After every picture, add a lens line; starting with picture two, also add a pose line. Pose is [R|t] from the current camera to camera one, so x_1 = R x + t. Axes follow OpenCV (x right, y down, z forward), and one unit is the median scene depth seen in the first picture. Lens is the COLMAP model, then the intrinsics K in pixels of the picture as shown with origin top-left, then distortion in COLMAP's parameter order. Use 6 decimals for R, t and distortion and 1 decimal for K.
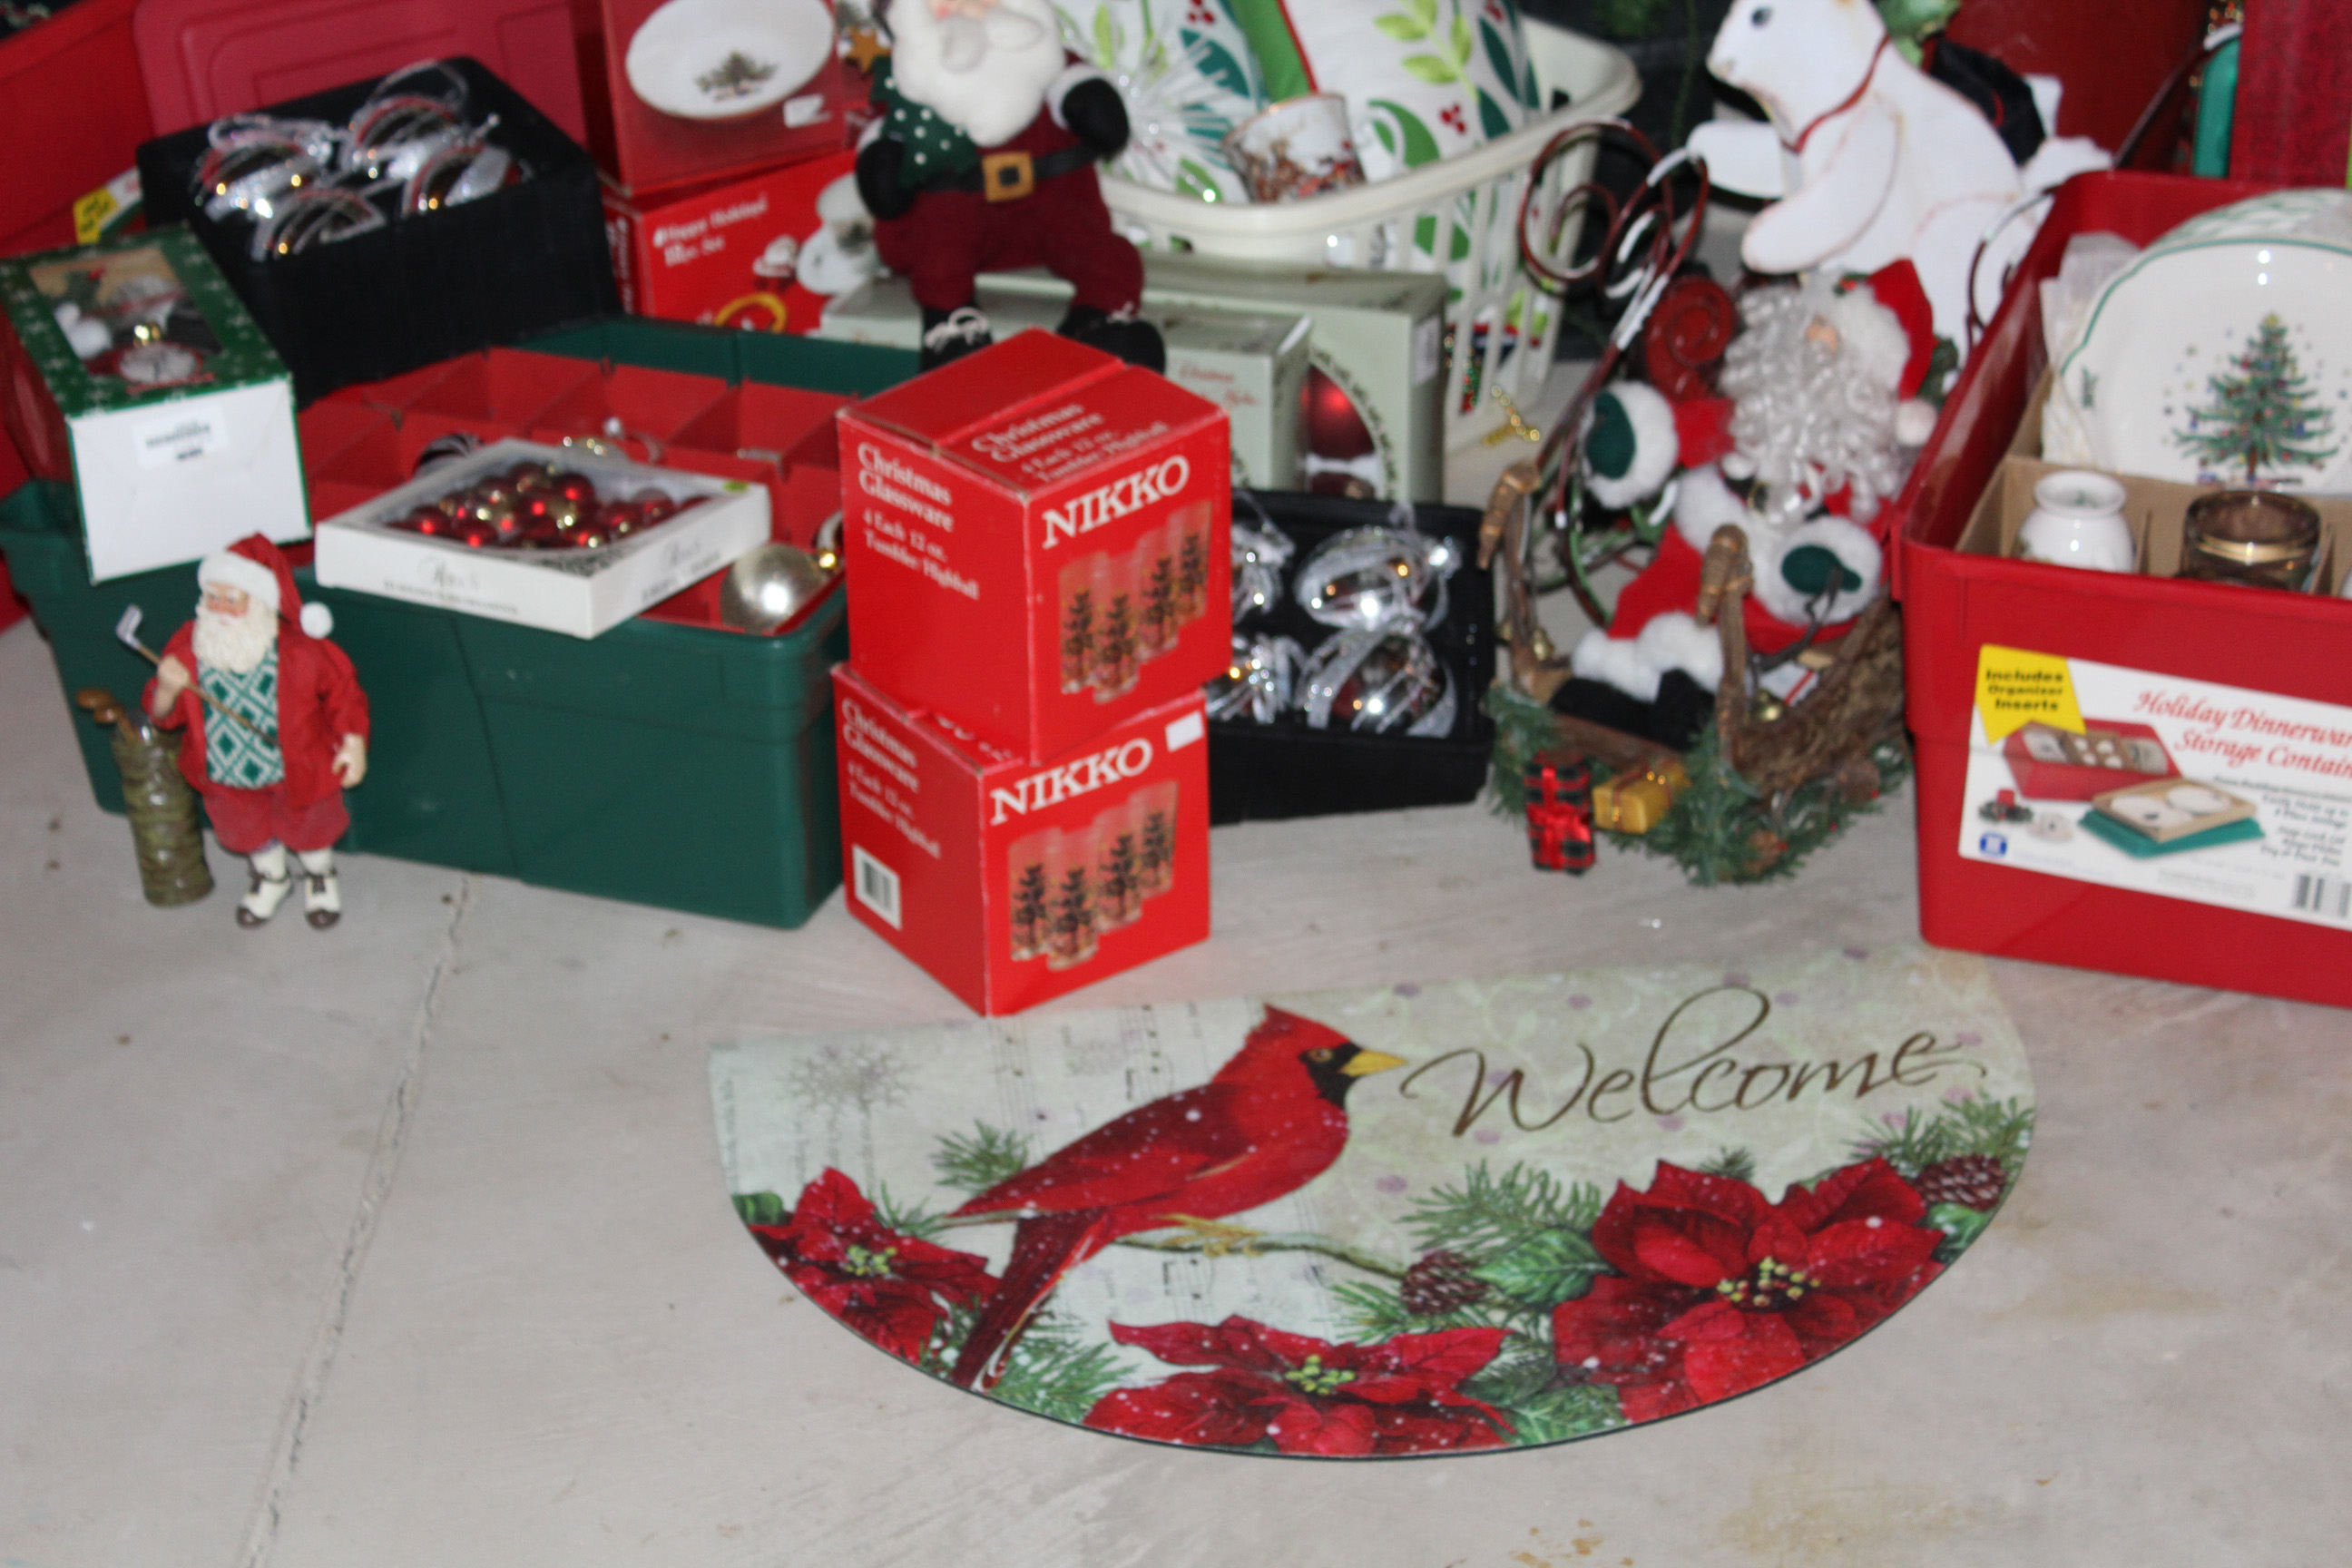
lens RADIAL K [[4661.9, 0, 1126.0], [0, 4661.9, 773.7], [0, 0, 1]] dist [0.046642, 0.000000]
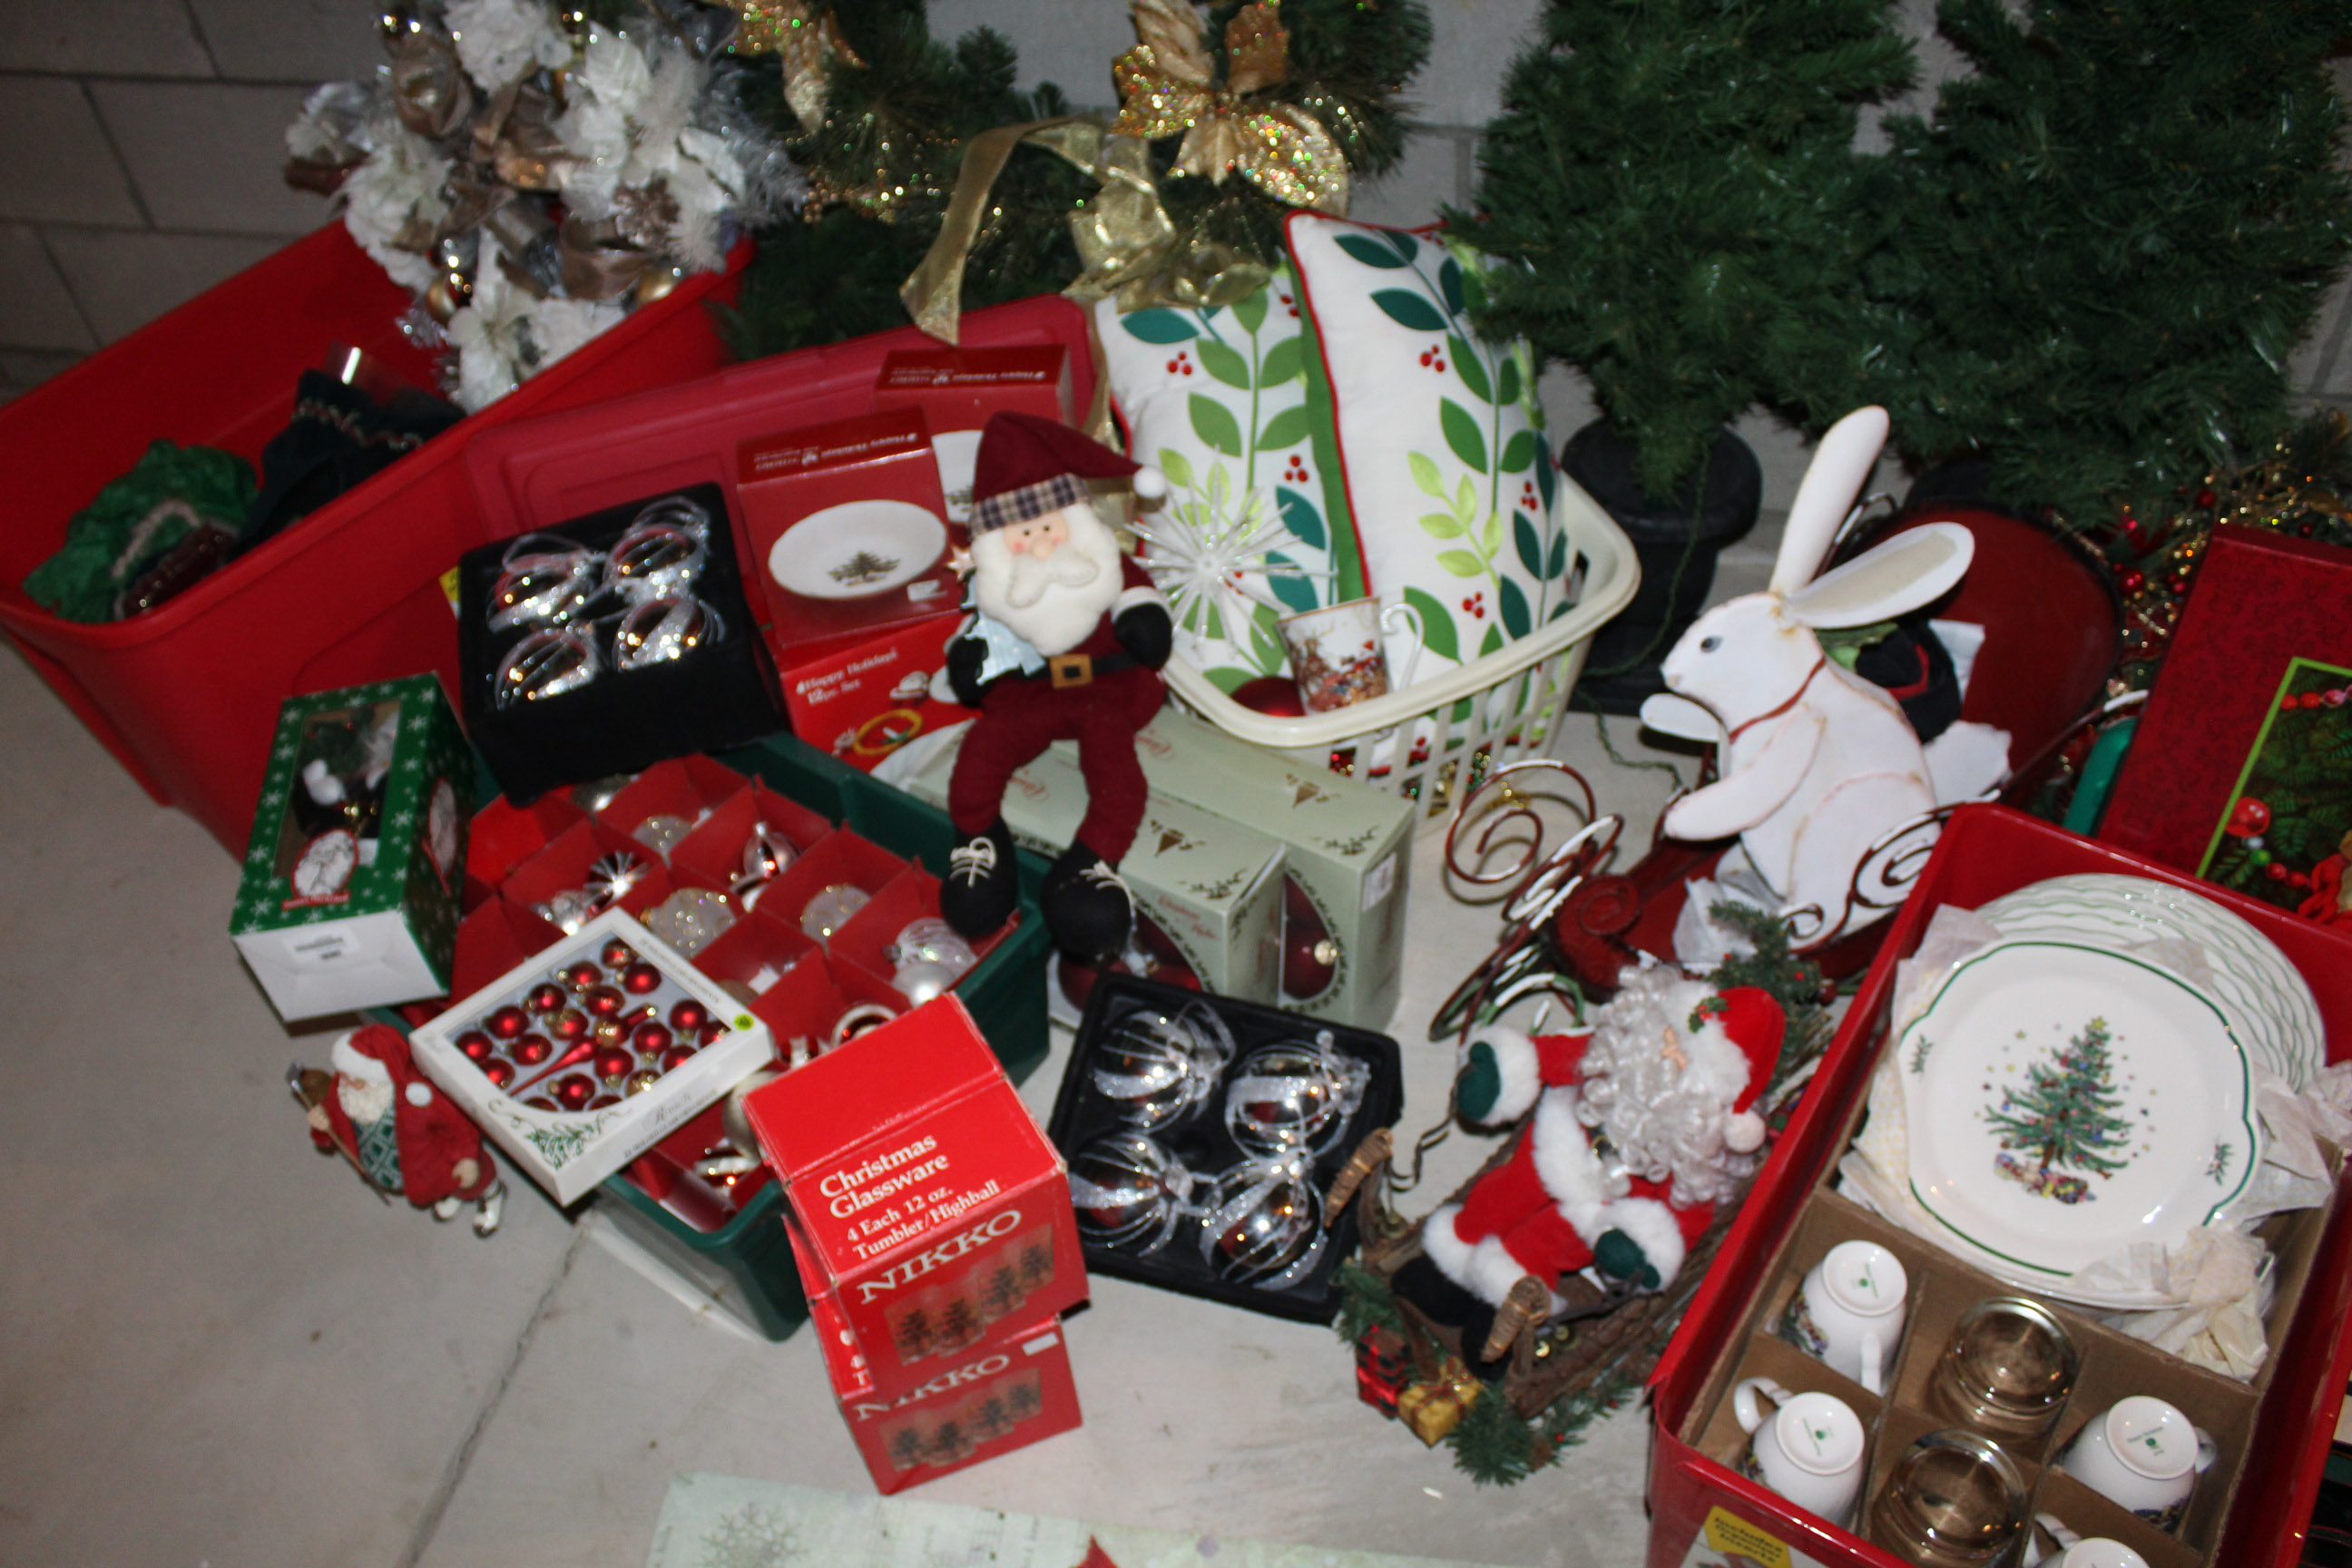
lens RADIAL K [[1930.4, 0, 1150.0], [0, 1930.4, 805.4], [0, 0, 1]] dist [-0.166099, 0.142558]
pose [[0.968625, 0.151248, -0.197203, 0.110558], [-0.081896, 0.943424, 0.321316, -0.286316], [0.234645, -0.295085, 0.926211, 0.578388]]
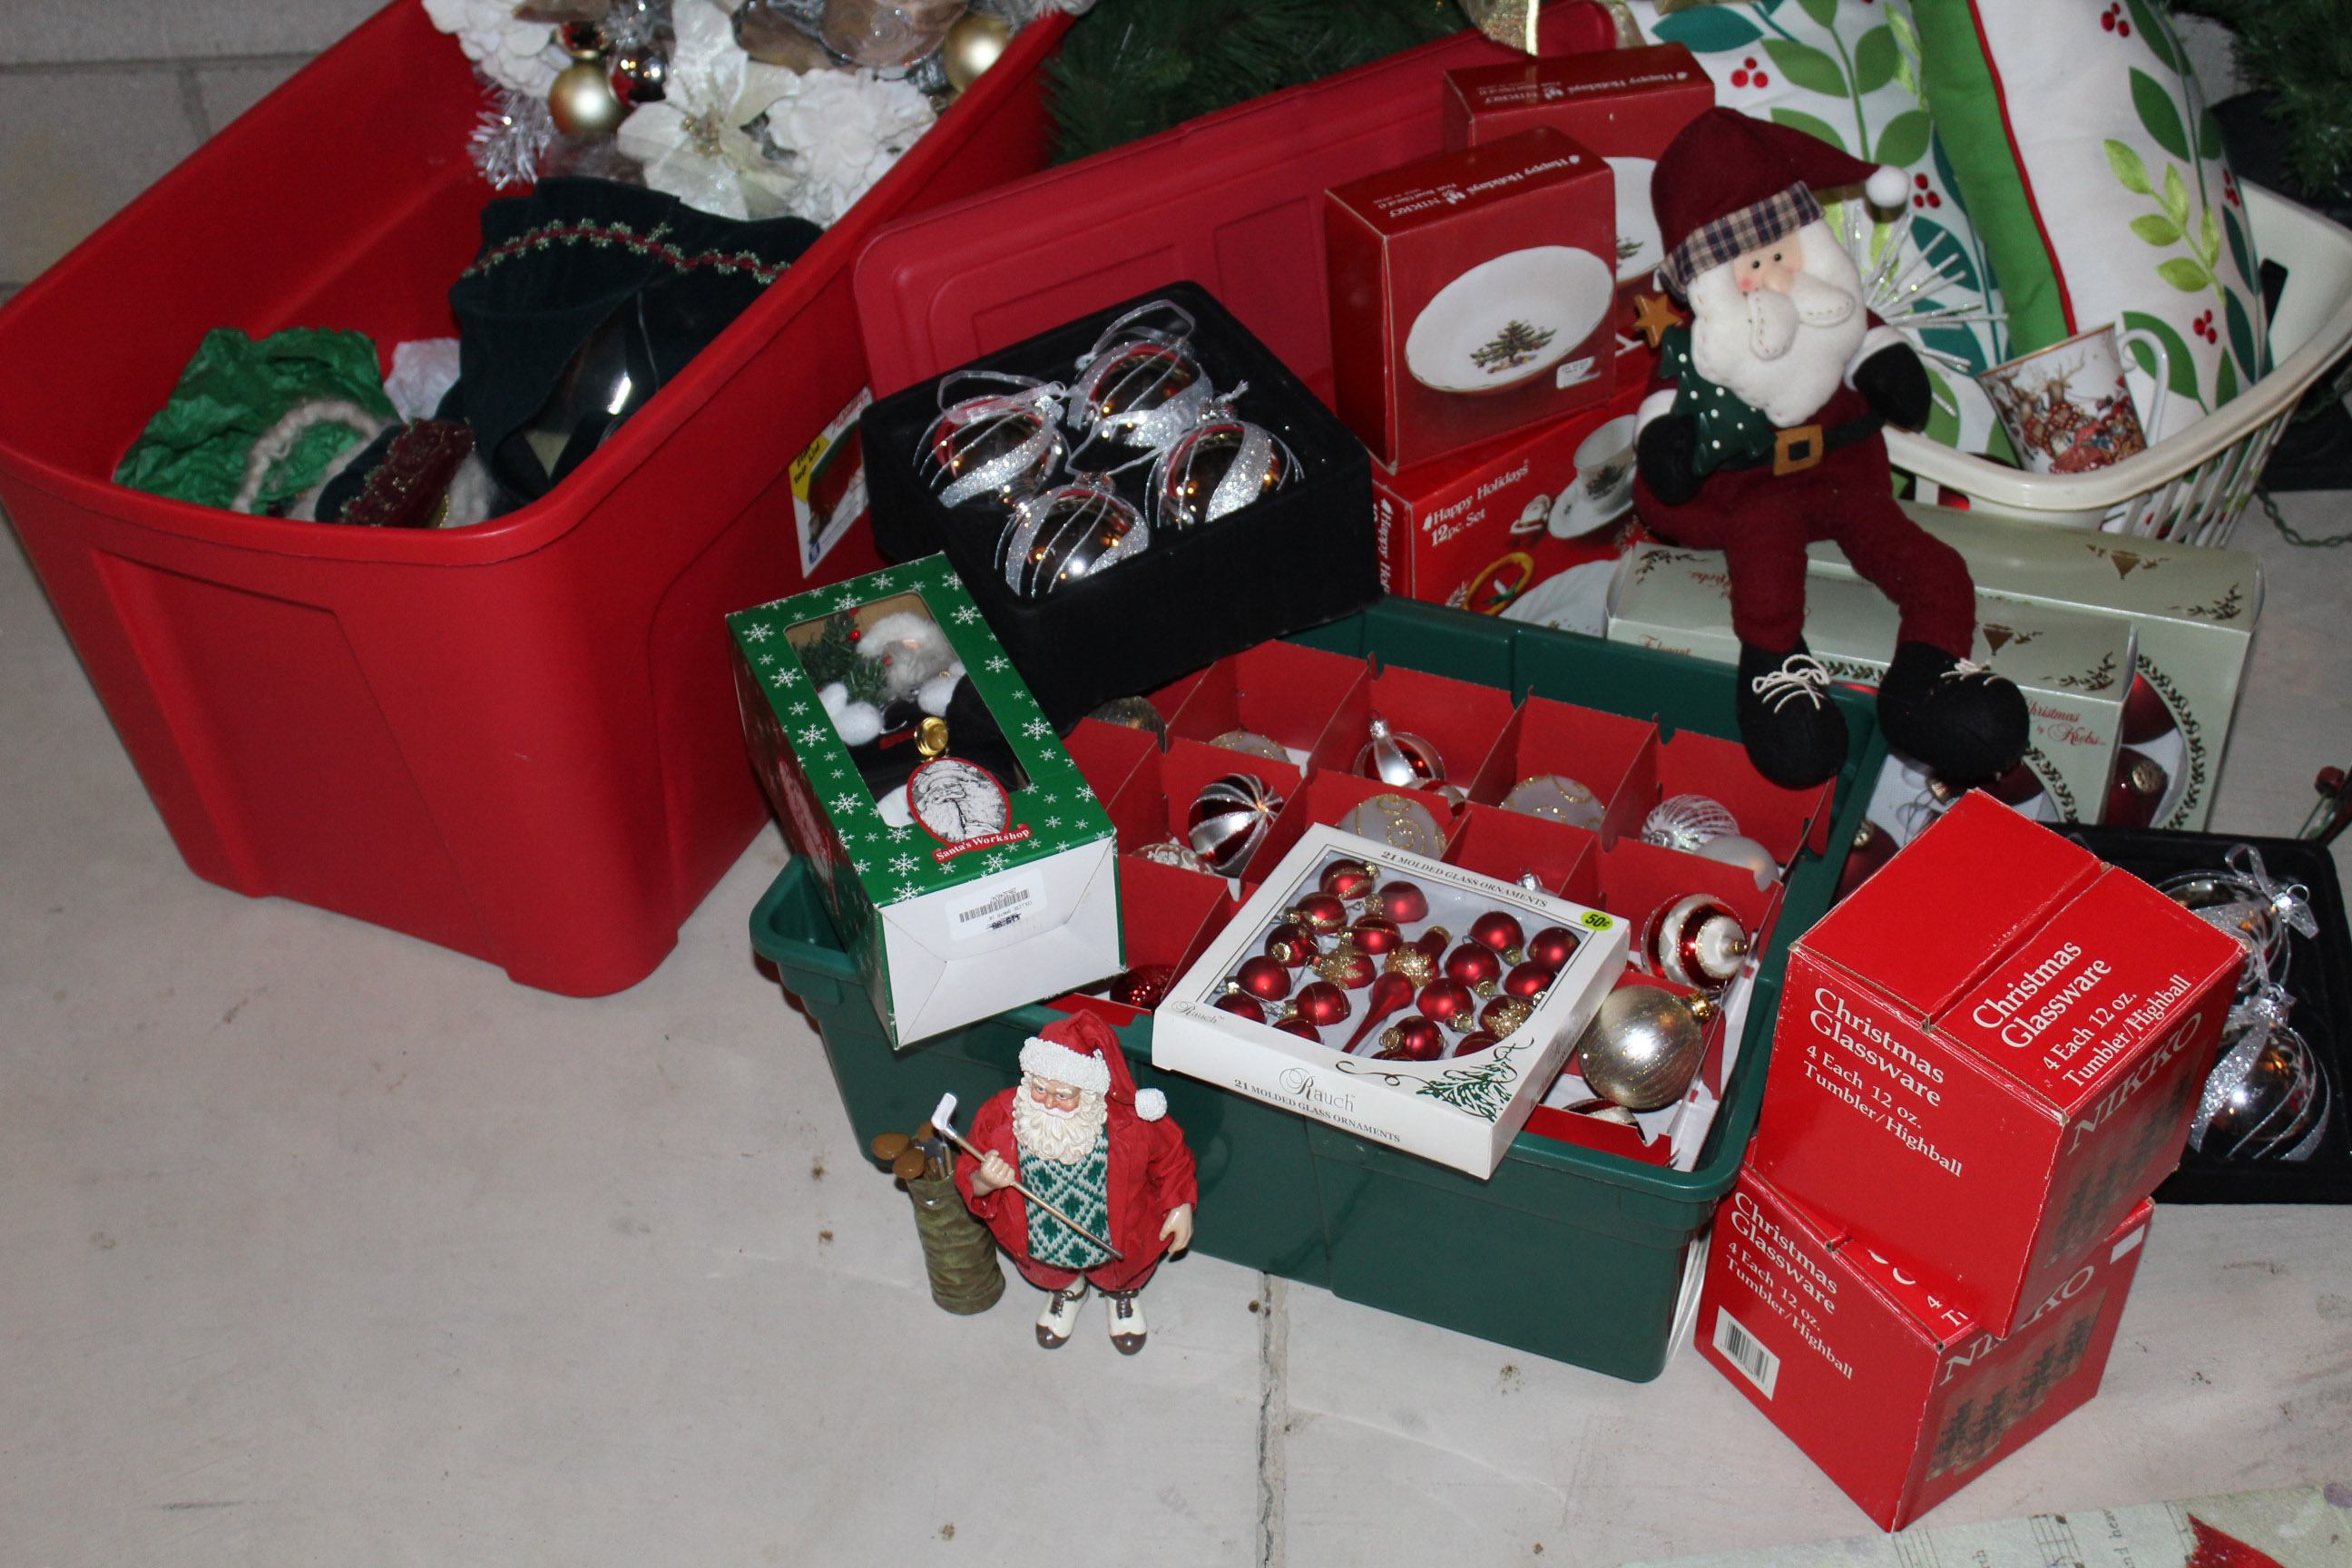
lens RADIAL K [[2996.9, 0, 1152.6], [0, 2996.9, 788.0], [0, 0, 1]] dist [-0.054735, 0.000000]
pose [[0.999967, -0.003188, -0.007496, -0.165359], [0.004799, 0.974137, 0.225909, -0.217996], [0.006582, -0.225938, 0.974119, 0.444188]]
